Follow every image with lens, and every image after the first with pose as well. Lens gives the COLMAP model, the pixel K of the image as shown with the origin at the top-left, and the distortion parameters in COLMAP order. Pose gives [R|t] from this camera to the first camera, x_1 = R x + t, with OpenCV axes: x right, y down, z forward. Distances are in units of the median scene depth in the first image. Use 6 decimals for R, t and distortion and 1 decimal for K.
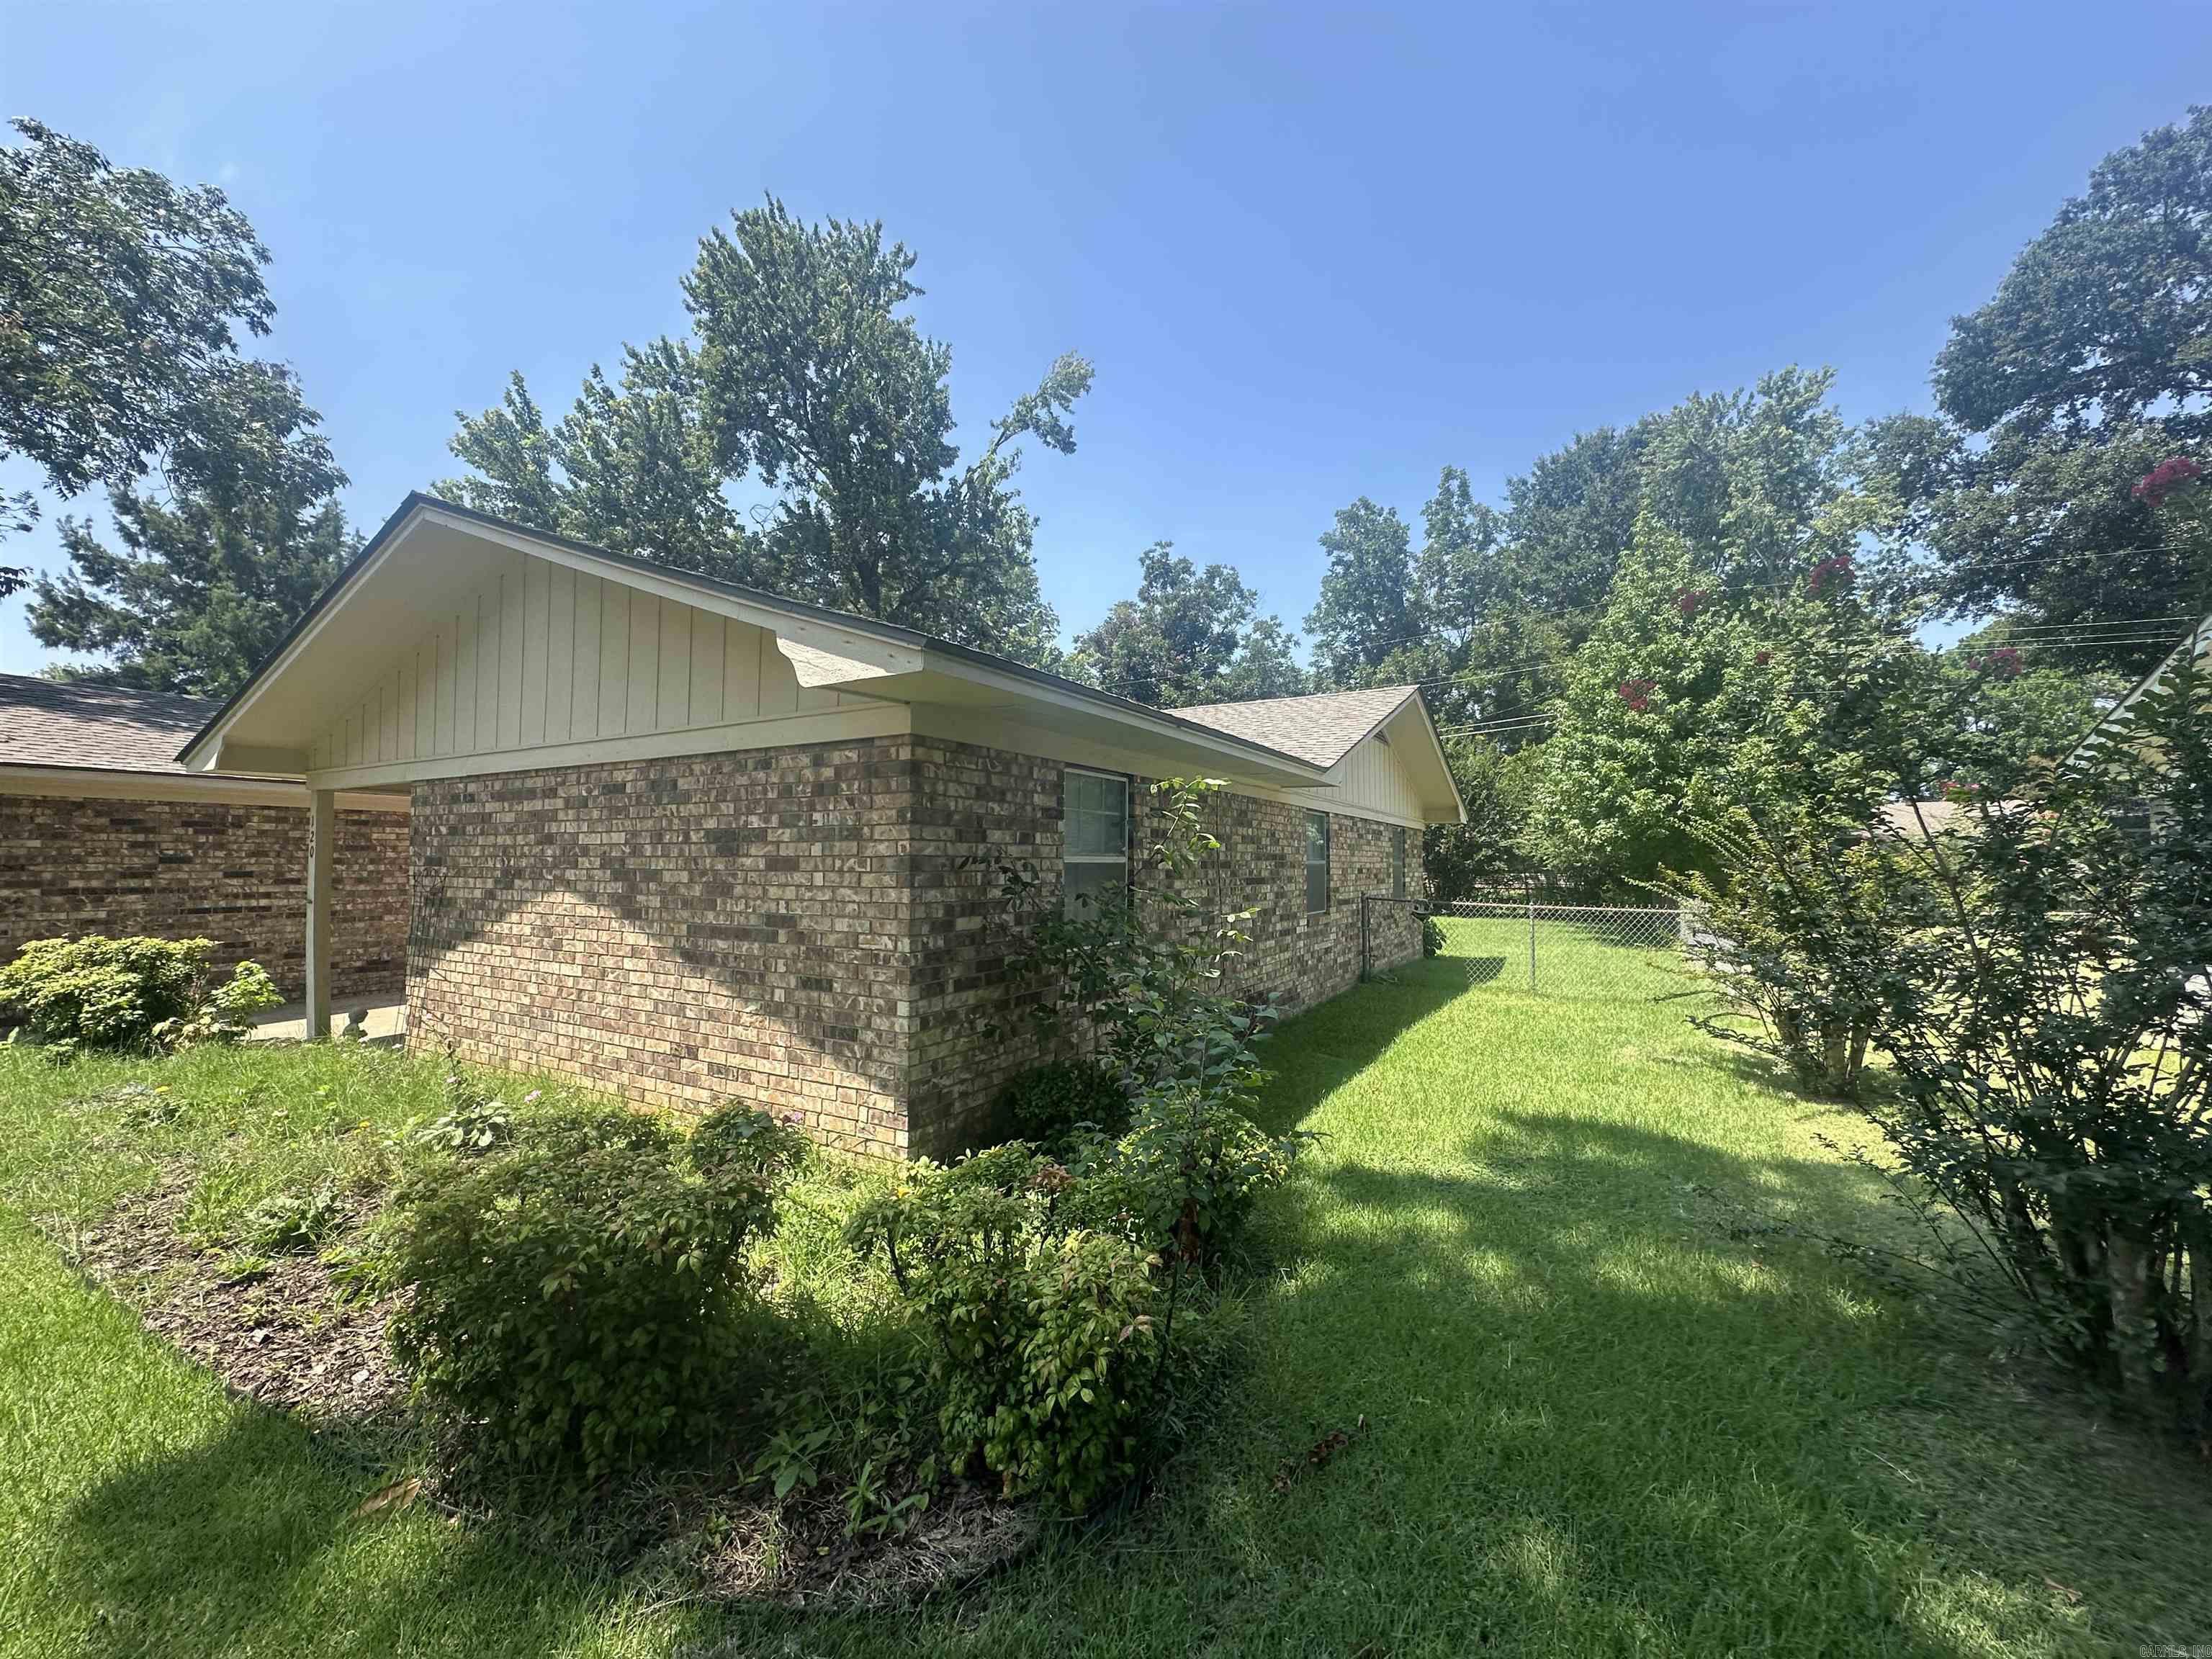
lens RADIAL K [[883.9, 0, 1111.3], [0, 883.9, 832.9], [0, 0, 1]] dist [-0.007142, 0.001525]
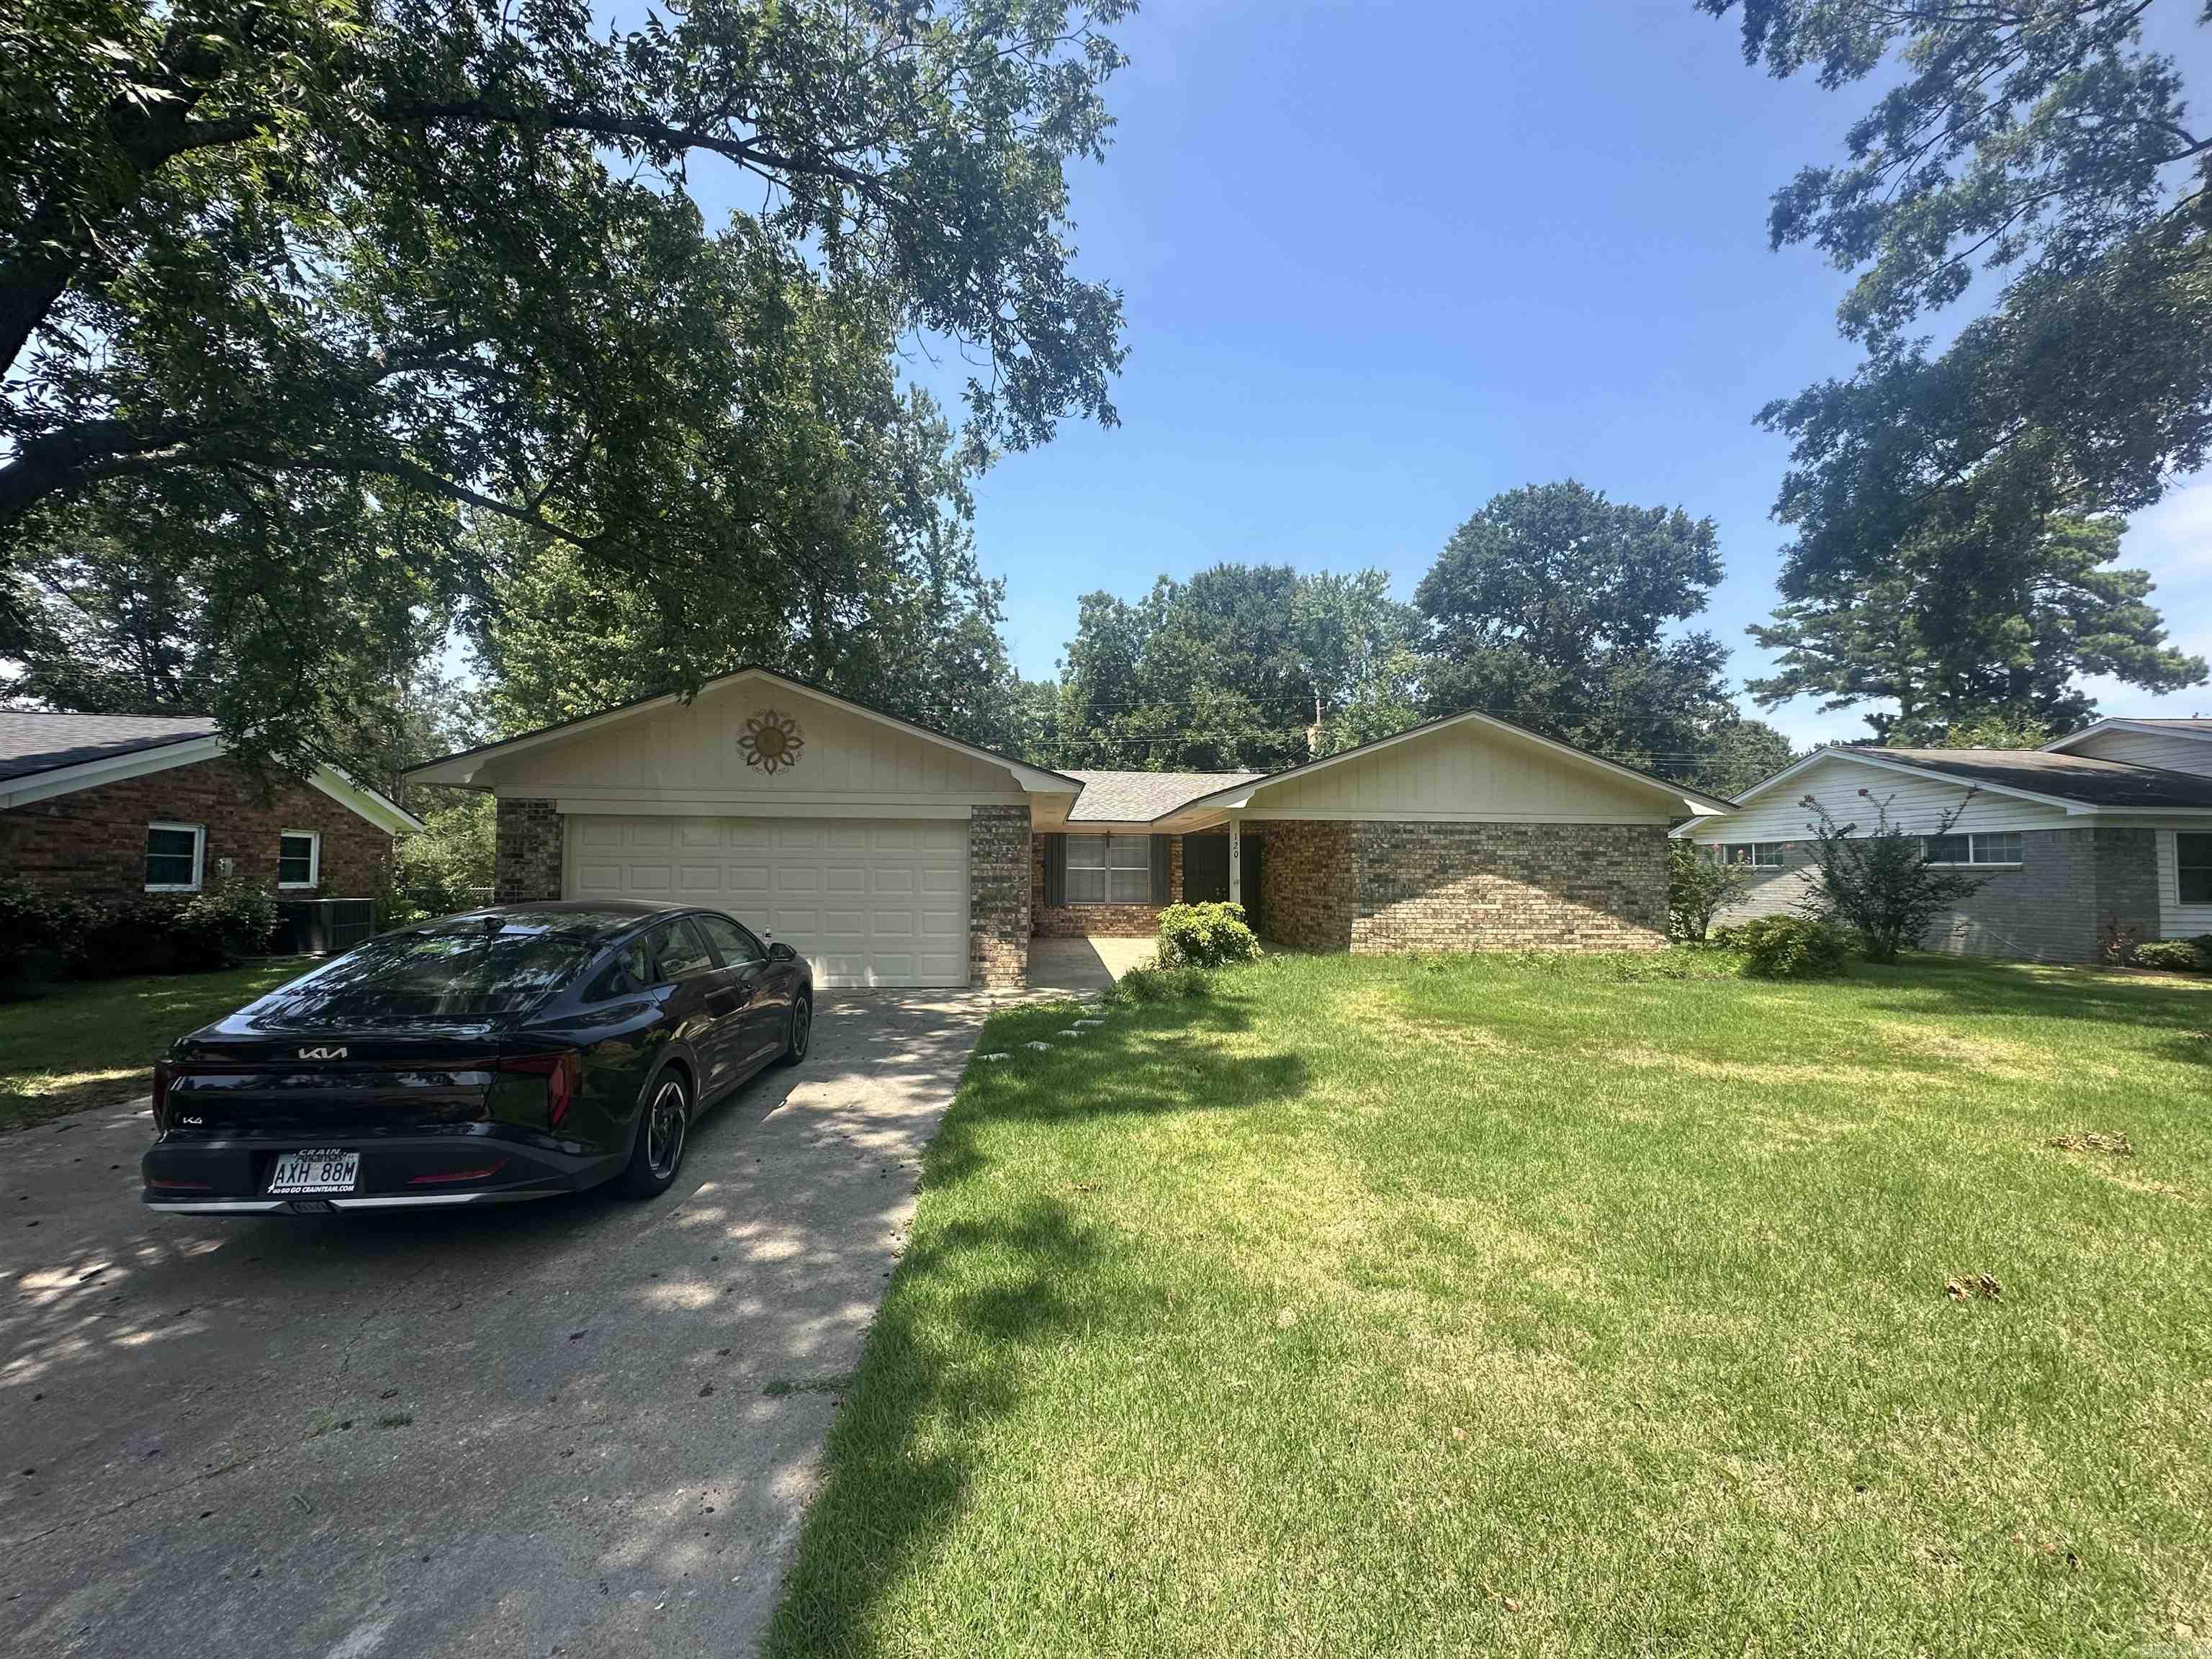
lens RADIAL K [[883.9, 0, 1100.4], [0, 883.9, 824.5], [0, 0, 1]] dist [-0.007142, 0.001525]
pose [[0.821731, 0.033349, 0.568899, -3.077088], [-0.025726, 0.999439, -0.021429, 0.010337], [-0.569295, 0.002974, 0.822128, -0.406101]]
